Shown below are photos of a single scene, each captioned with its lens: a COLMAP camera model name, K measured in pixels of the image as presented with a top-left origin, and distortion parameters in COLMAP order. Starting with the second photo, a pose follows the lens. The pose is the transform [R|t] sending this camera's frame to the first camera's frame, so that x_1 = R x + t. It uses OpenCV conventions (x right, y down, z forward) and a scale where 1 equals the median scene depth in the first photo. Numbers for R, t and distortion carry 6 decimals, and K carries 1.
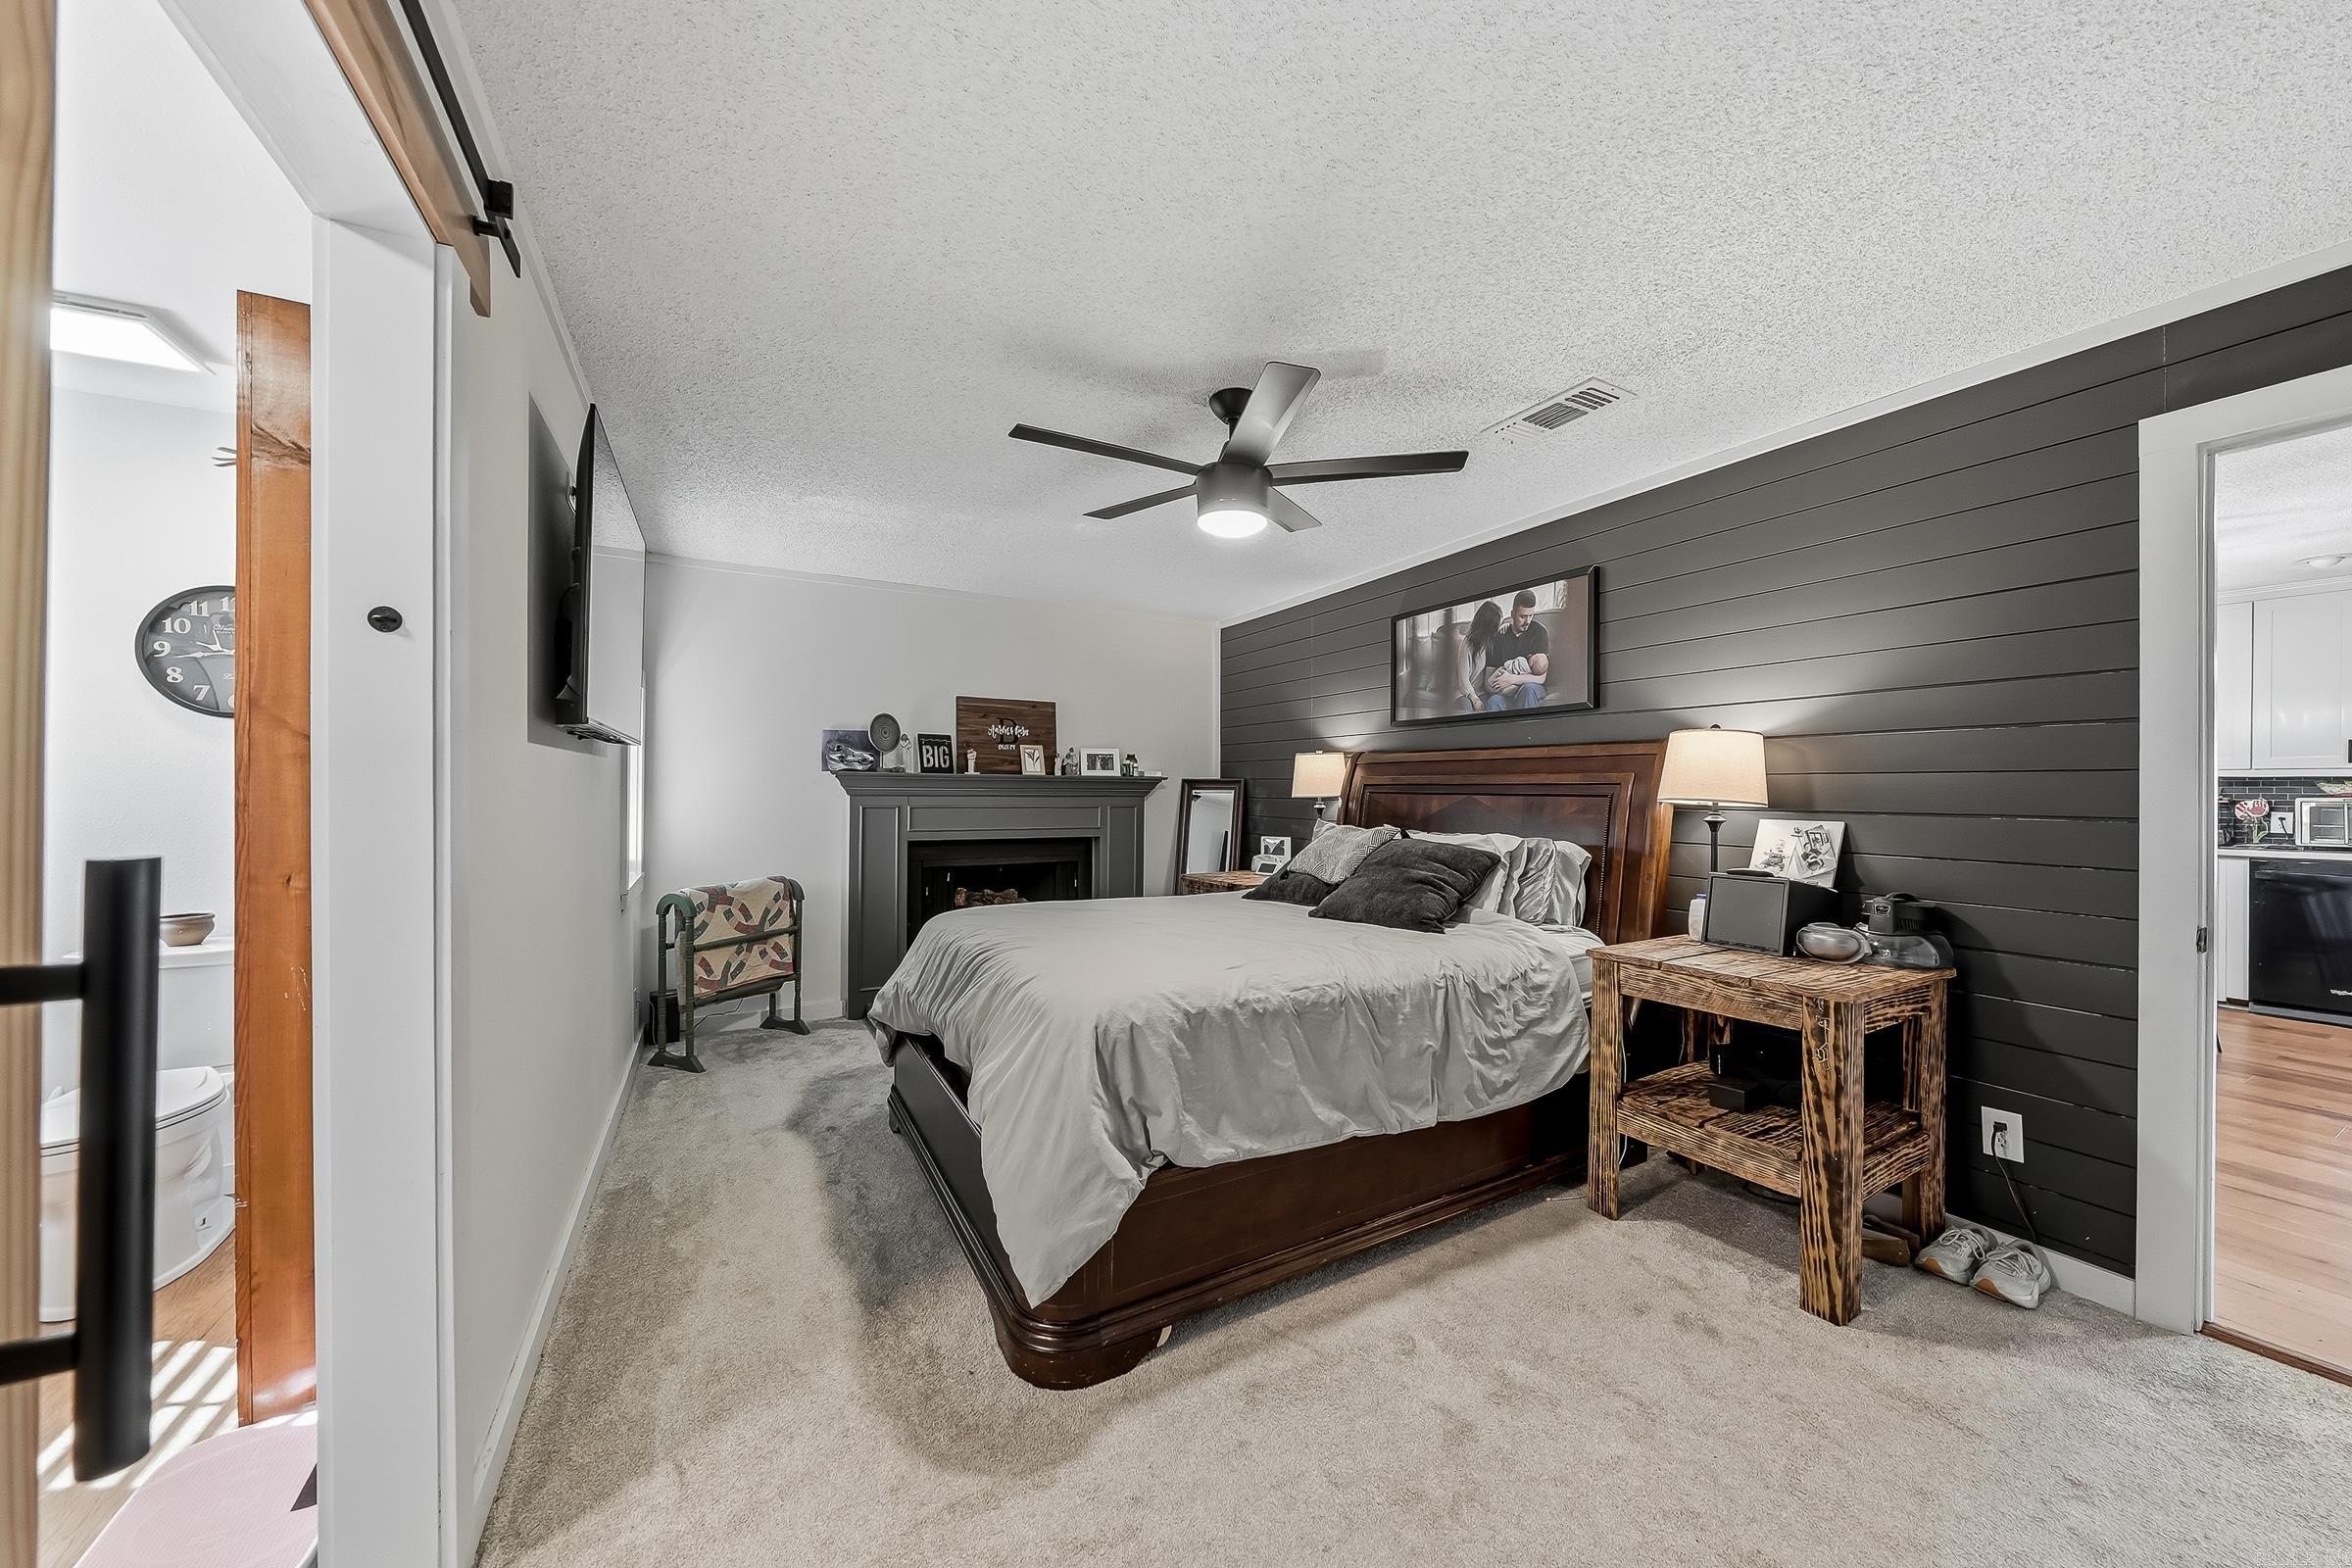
lens RADIAL K [[820.2, 0, 1177.1], [0, 820.2, 788.8], [0, 0, 1]] dist [-0.000480, -0.000146]
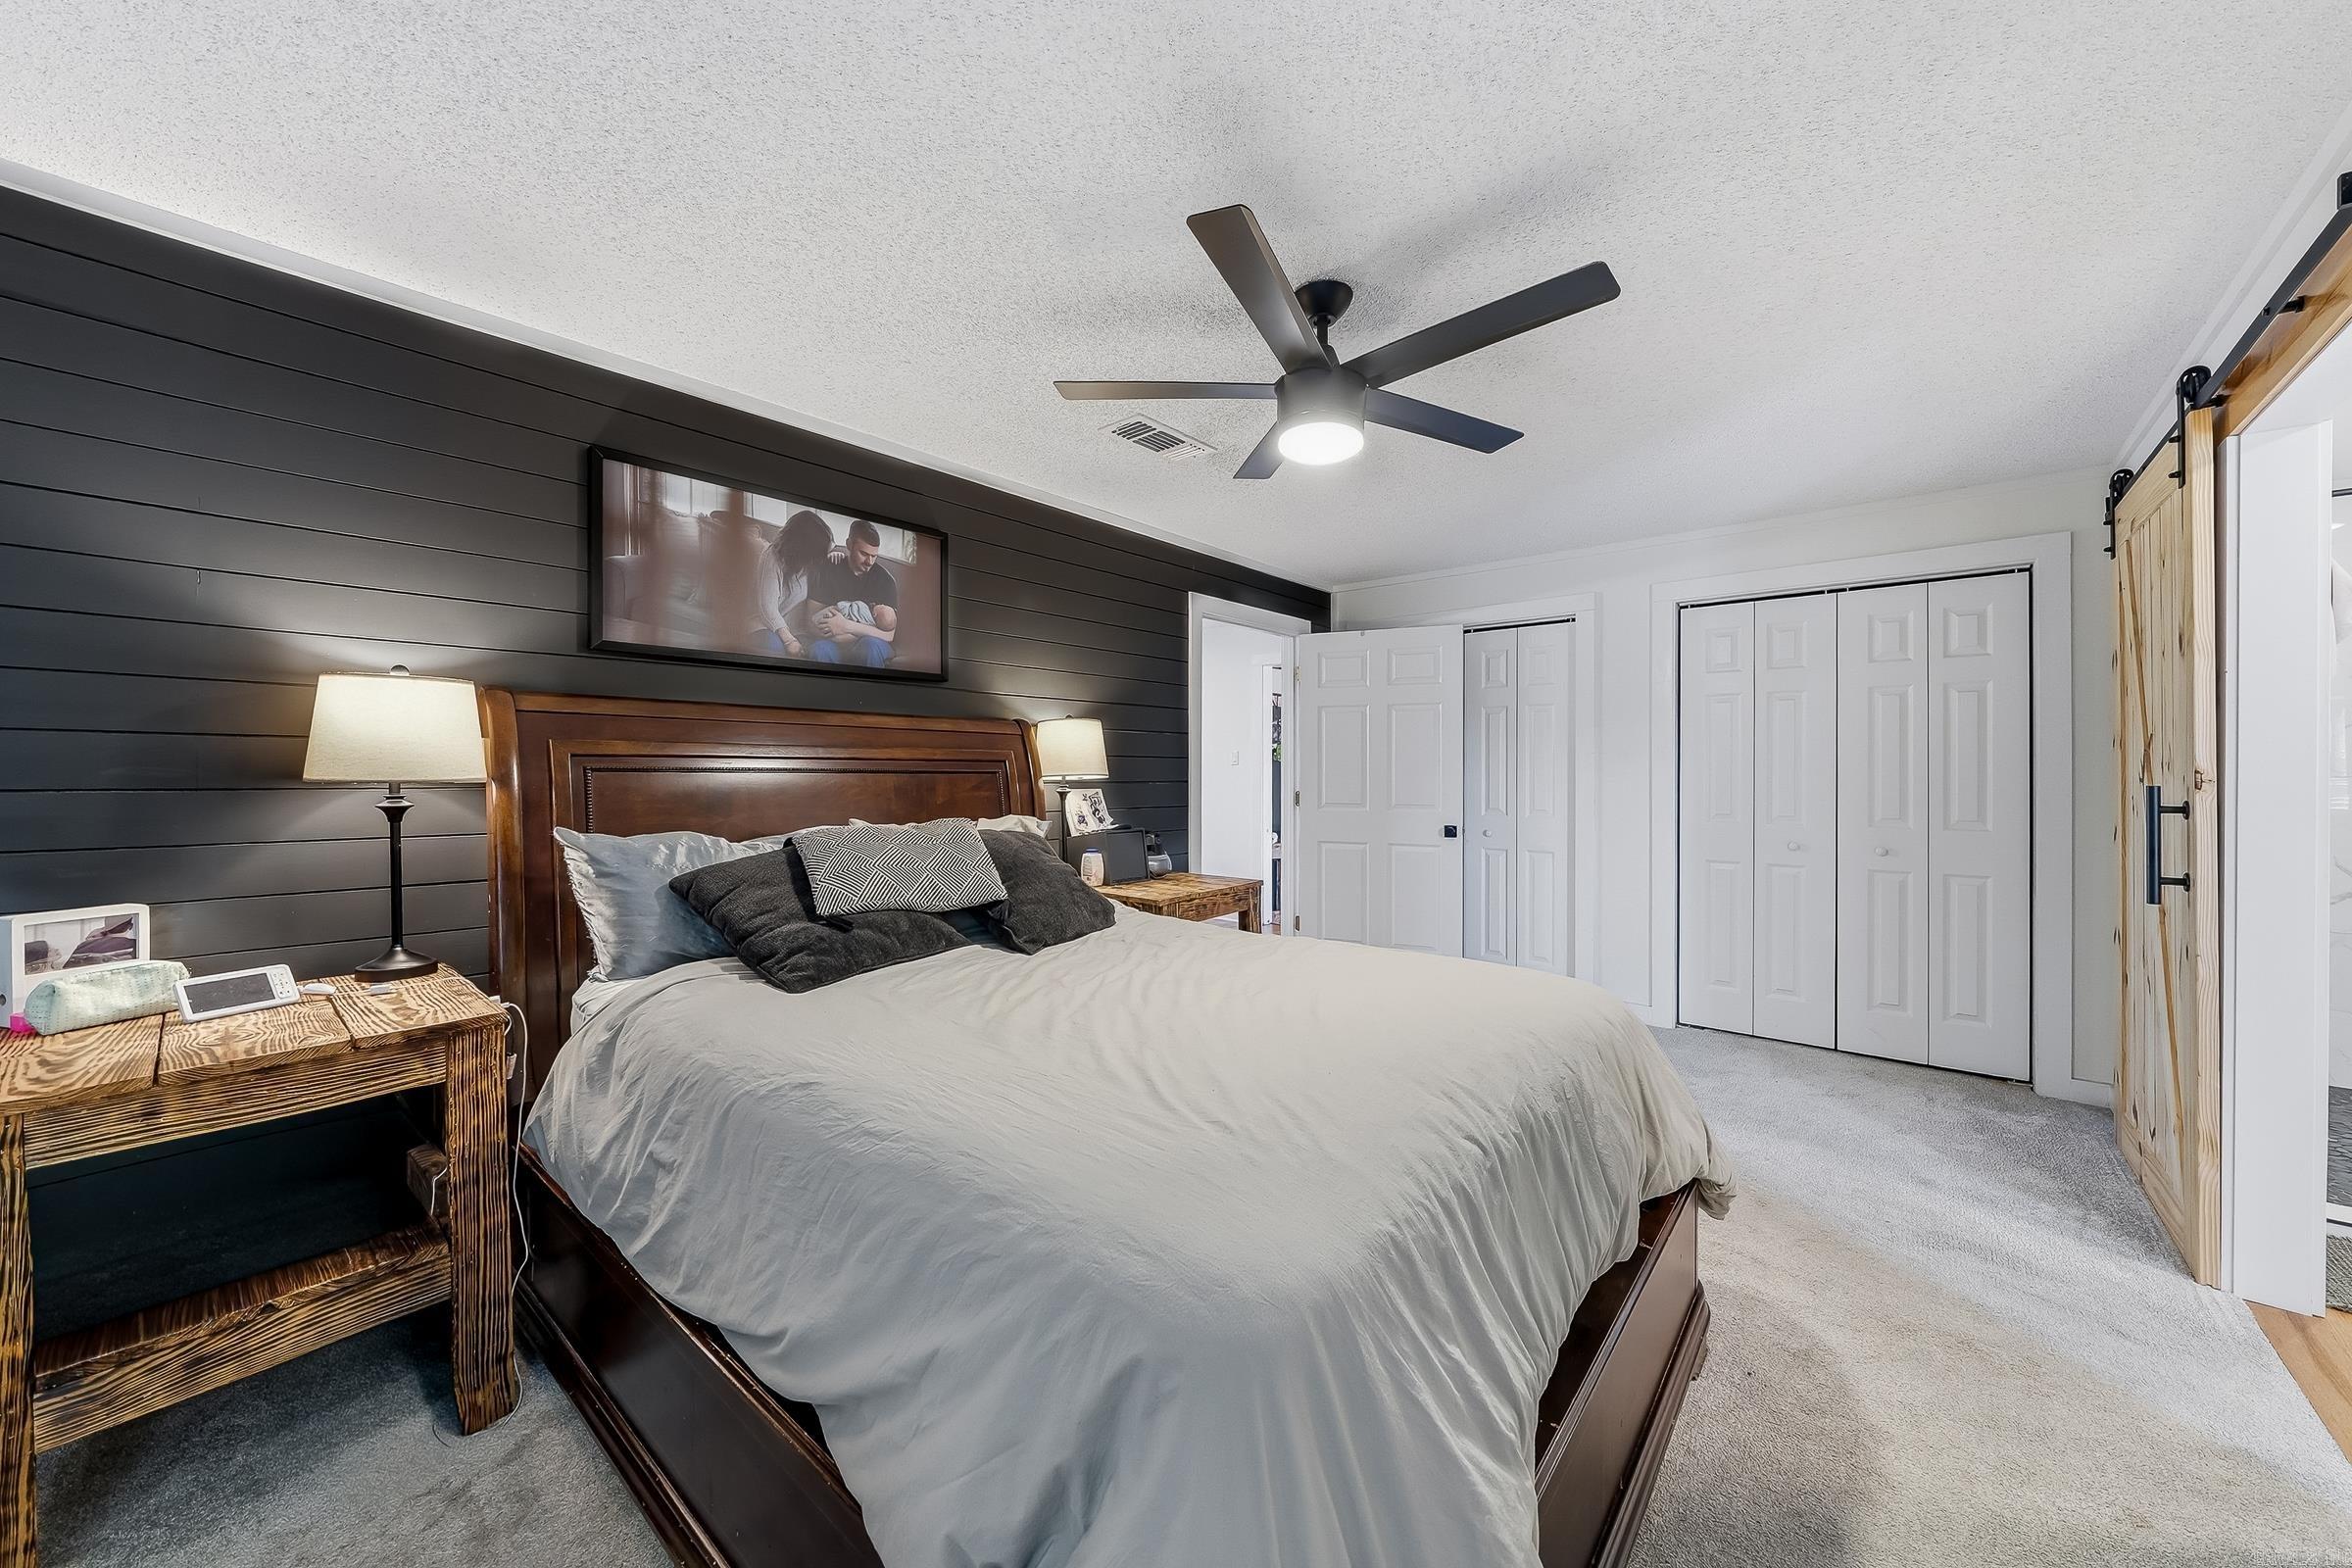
lens RADIAL K [[820.2, 0, 1174.3], [0, 820.2, 769.5], [0, 0, 1]] dist [-0.000480, -0.000146]
pose [[-0.327790, -0.004663, 0.944739, -0.444000], [-0.001627, 0.999989, 0.004371, 0.002051], [-0.944749, -0.000104, -0.327794, 0.950337]]
